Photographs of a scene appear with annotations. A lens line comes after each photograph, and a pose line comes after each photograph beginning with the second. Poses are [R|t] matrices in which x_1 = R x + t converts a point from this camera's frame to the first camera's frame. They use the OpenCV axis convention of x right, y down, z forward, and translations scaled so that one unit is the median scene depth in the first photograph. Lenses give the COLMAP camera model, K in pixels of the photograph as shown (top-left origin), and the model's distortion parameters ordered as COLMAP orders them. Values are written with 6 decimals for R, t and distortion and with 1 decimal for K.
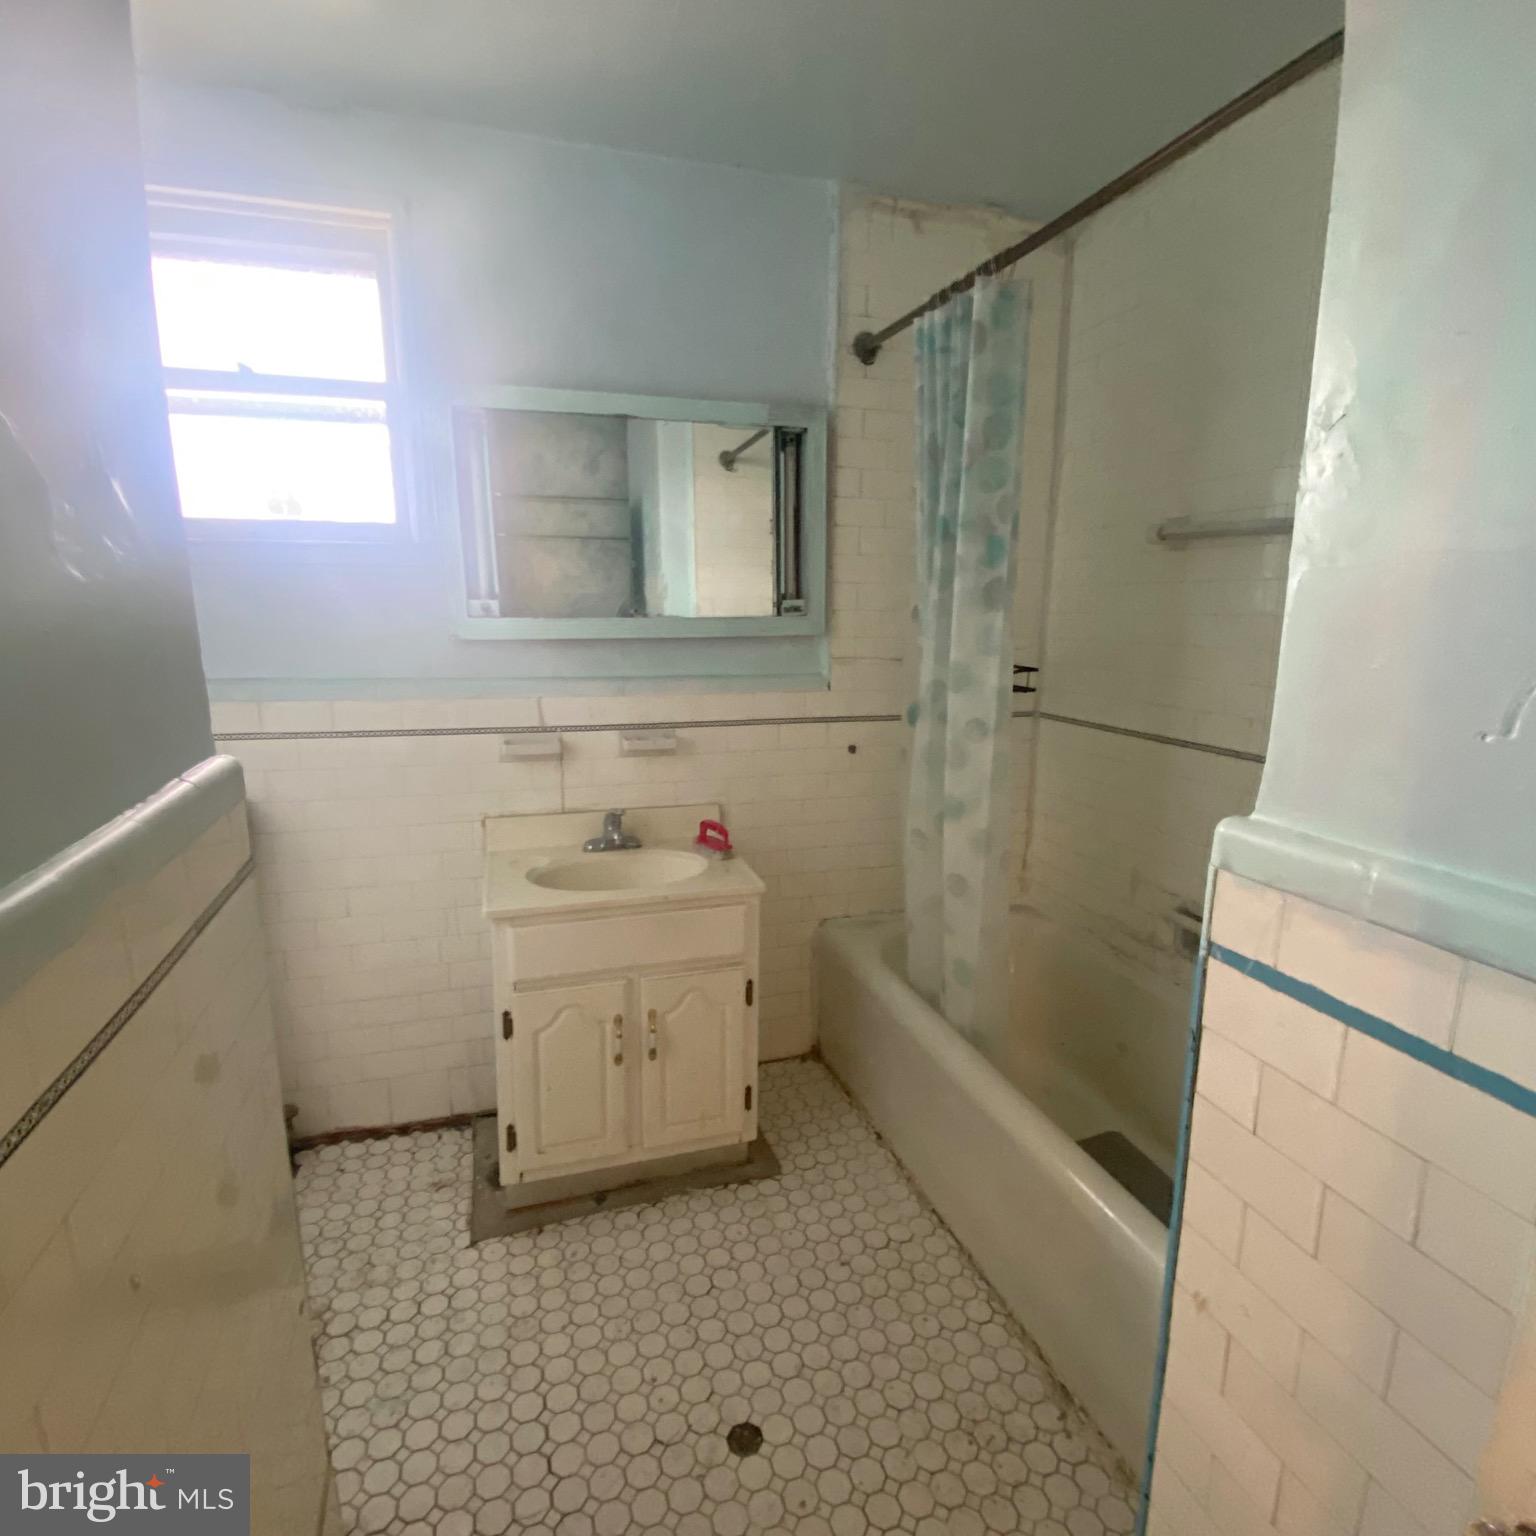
lens RADIAL K [[825.9, 0, 758.7], [0, 825.9, 767.9], [0, 0, 1]] dist [0.021195, -0.021860]
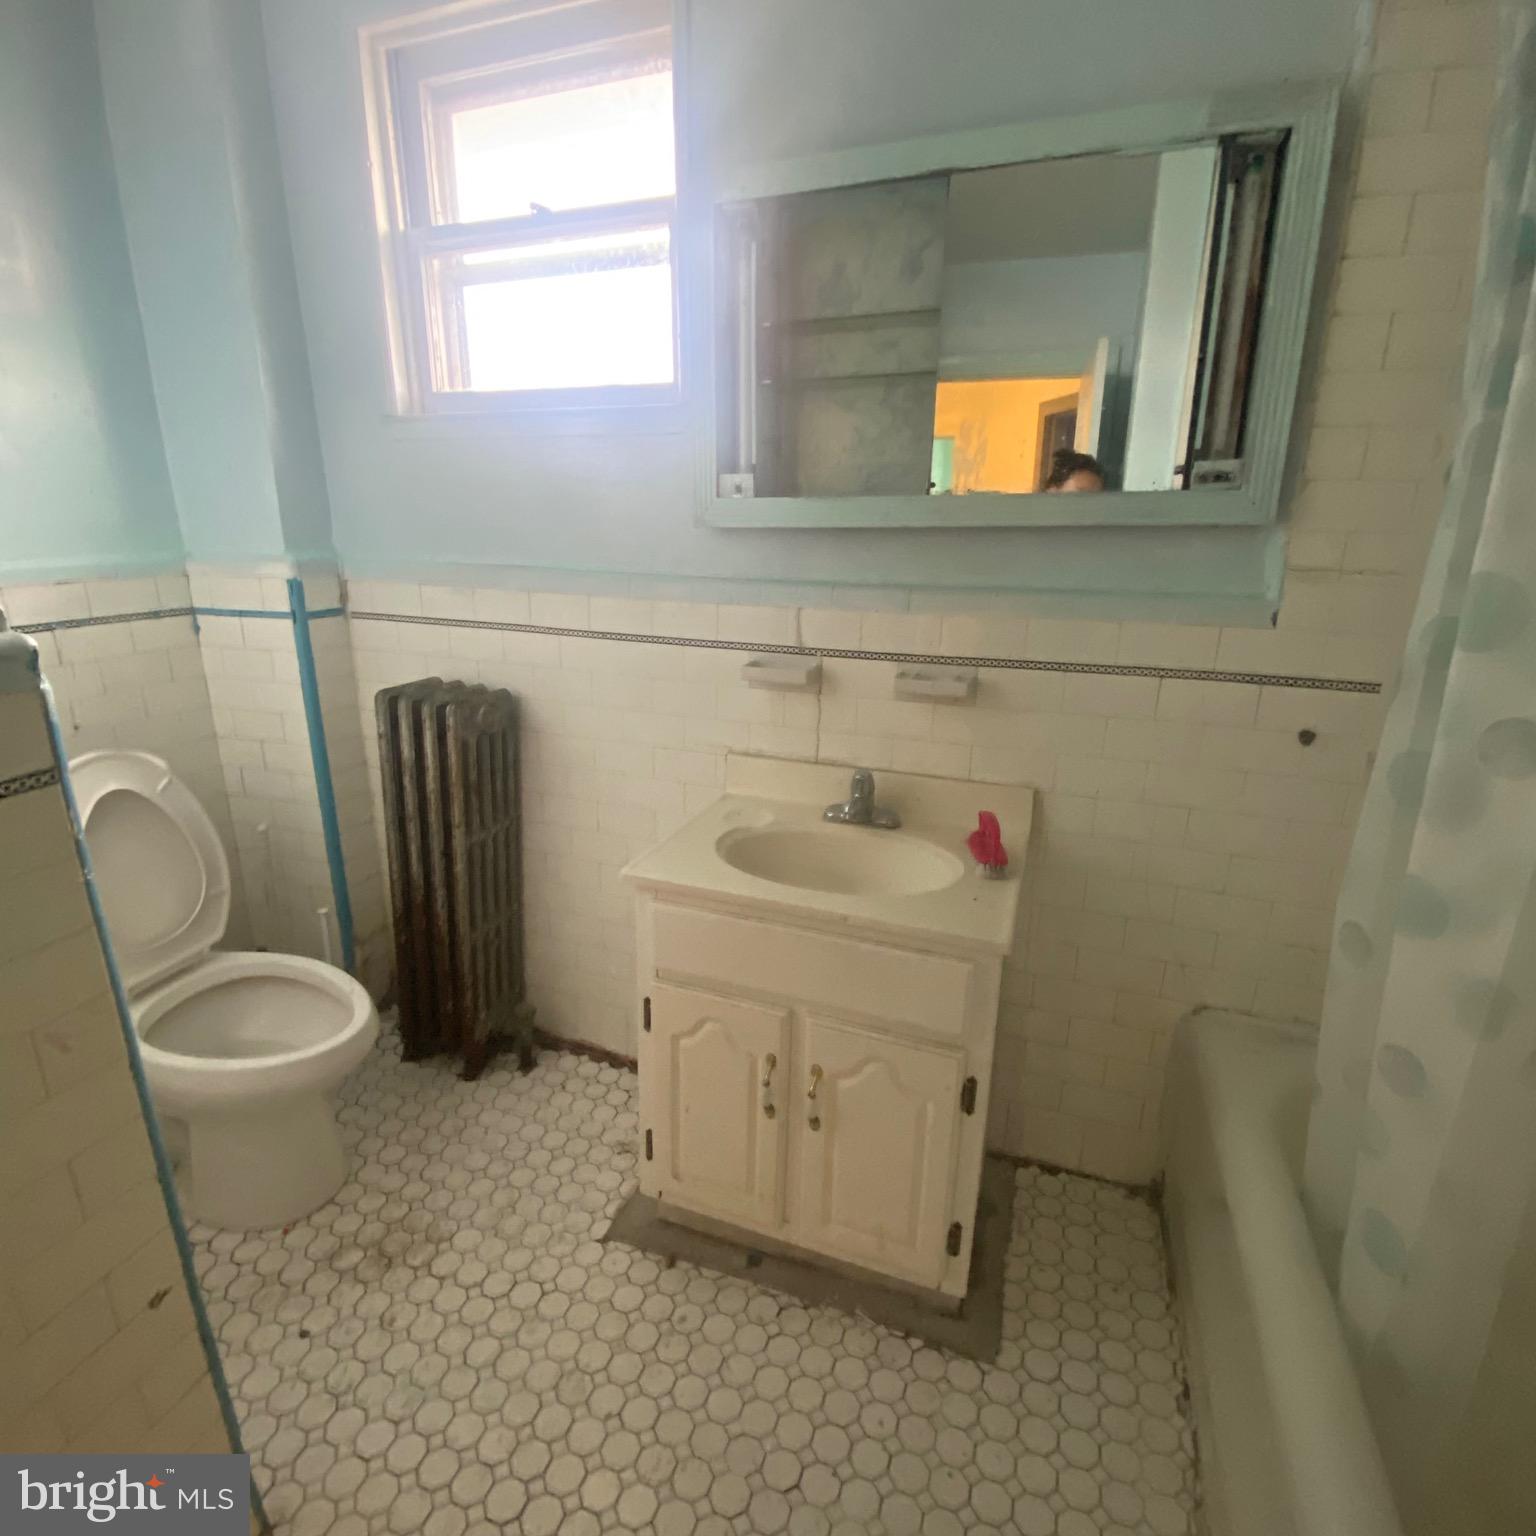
lens RADIAL K [[825.9, 0, 761.0], [0, 825.9, 767.0], [0, 0, 1]] dist [0.021195, -0.021860]
pose [[0.789996, 0.177463, -0.586868, 0.185219], [-0.118001, 0.983308, 0.138498, -0.044034], [0.601650, -0.040162, 0.797750, 0.390136]]
